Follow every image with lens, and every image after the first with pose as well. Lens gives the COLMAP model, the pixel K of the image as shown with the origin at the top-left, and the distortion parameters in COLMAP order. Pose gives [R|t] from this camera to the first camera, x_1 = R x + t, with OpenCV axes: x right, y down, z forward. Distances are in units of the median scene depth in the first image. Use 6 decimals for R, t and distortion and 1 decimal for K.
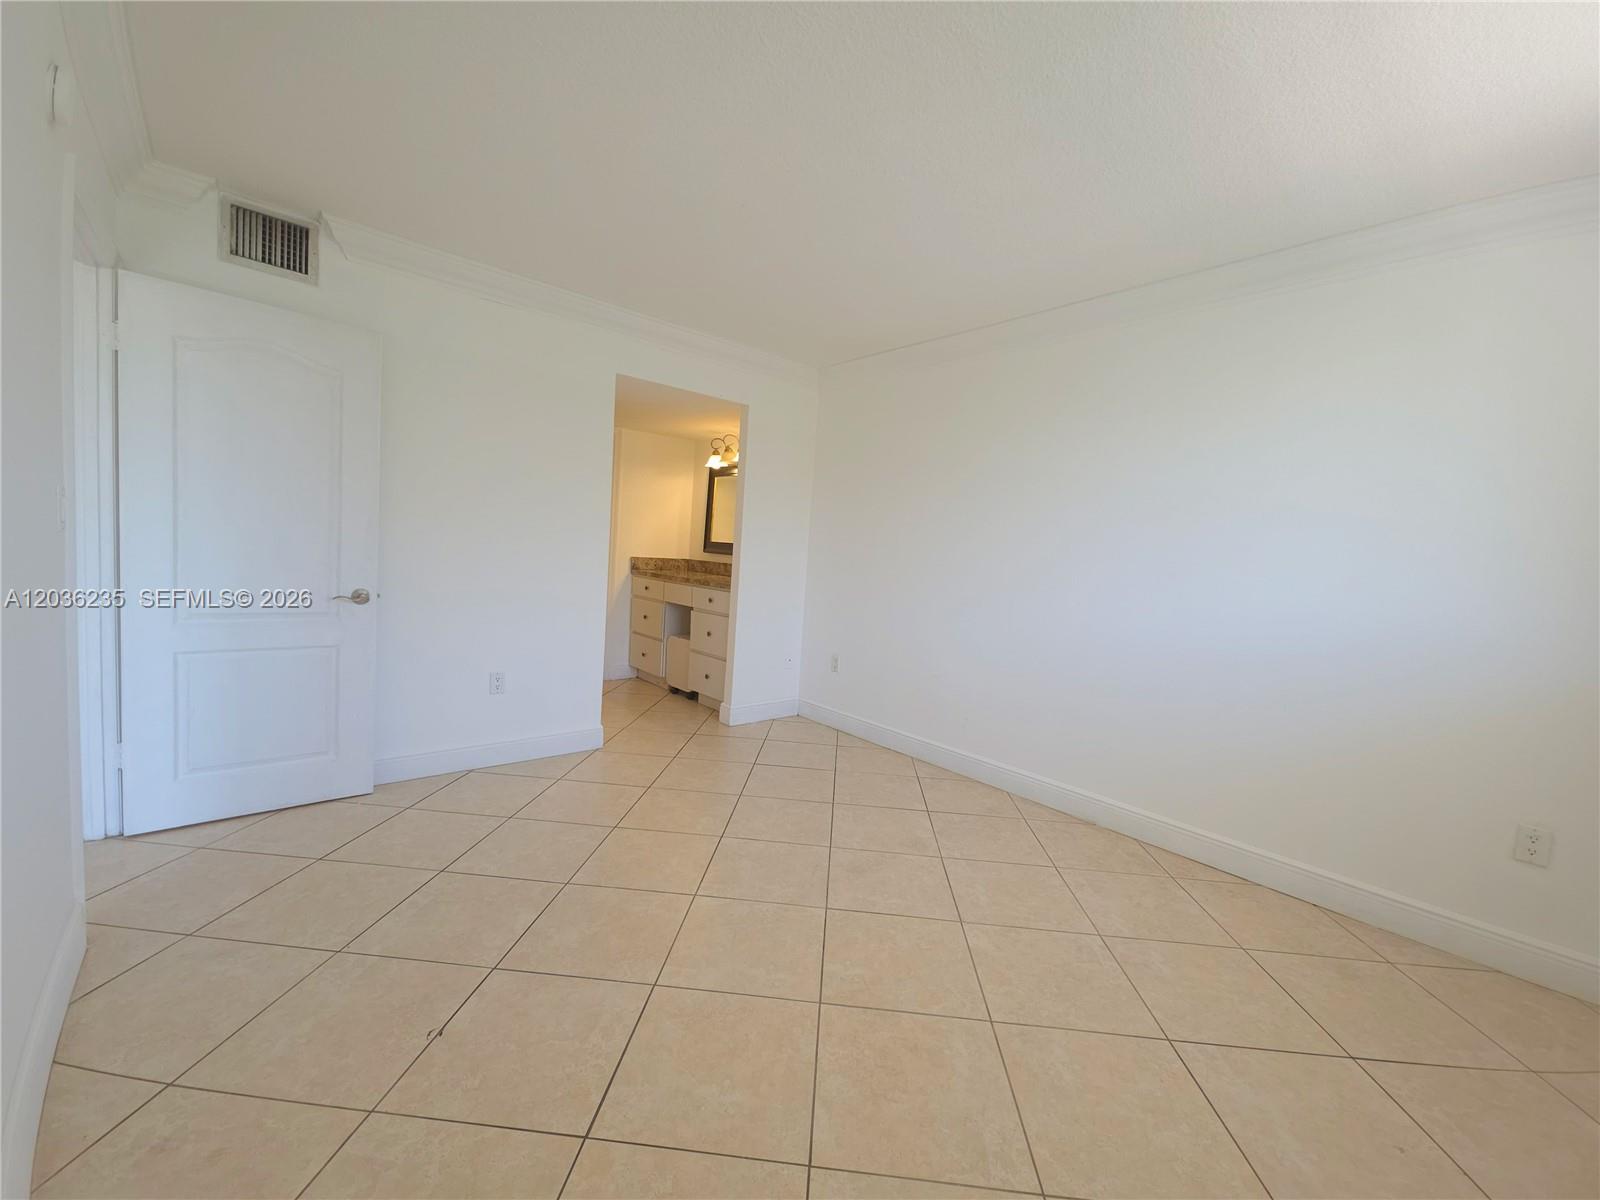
lens RADIAL K [[634.2, 0, 805.4], [0, 634.2, 599.3], [0, 0, 1]] dist [0.009536, -0.000766]
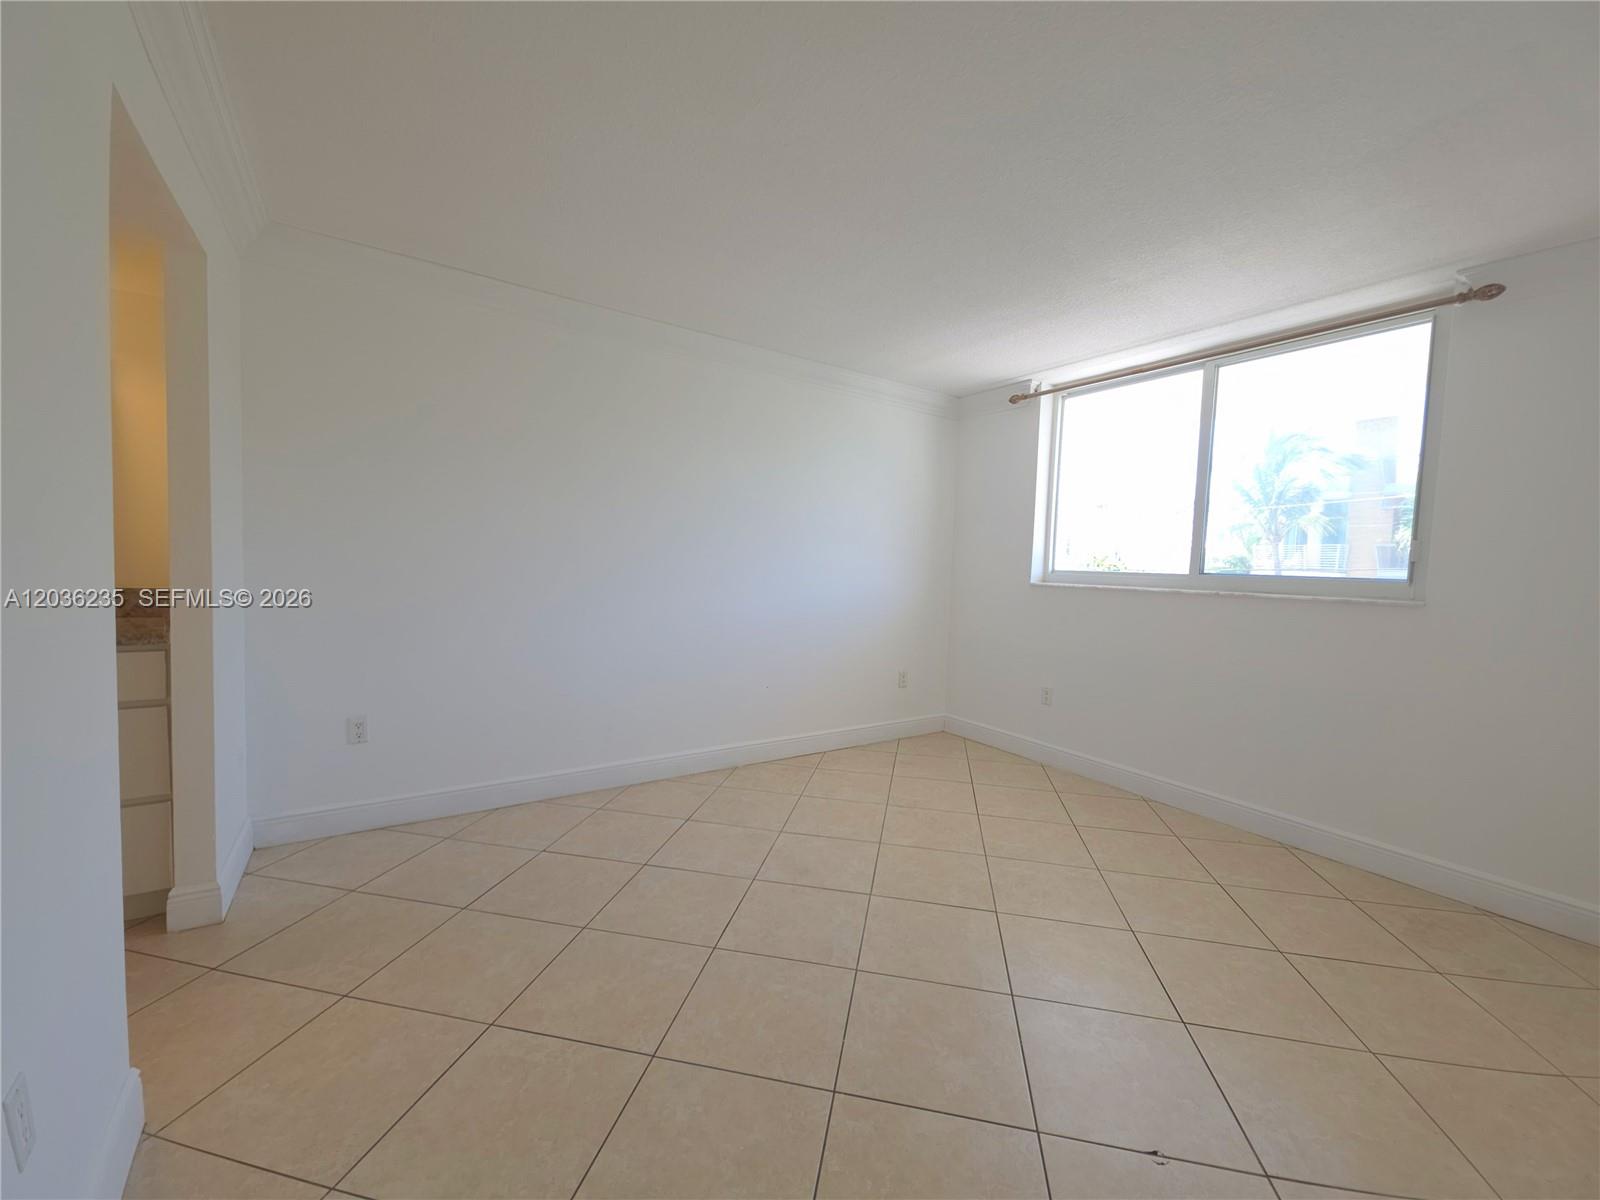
lens RADIAL K [[634.2, 0, 805.4], [0, 634.2, 599.3], [0, 0, 1]] dist [0.009536, -0.000766]
pose [[0.125030, -0.114887, 0.985479, -1.187795], [0.052073, 0.992664, 0.109118, -0.173839], [-0.990786, 0.037674, 0.130095, 1.116571]]
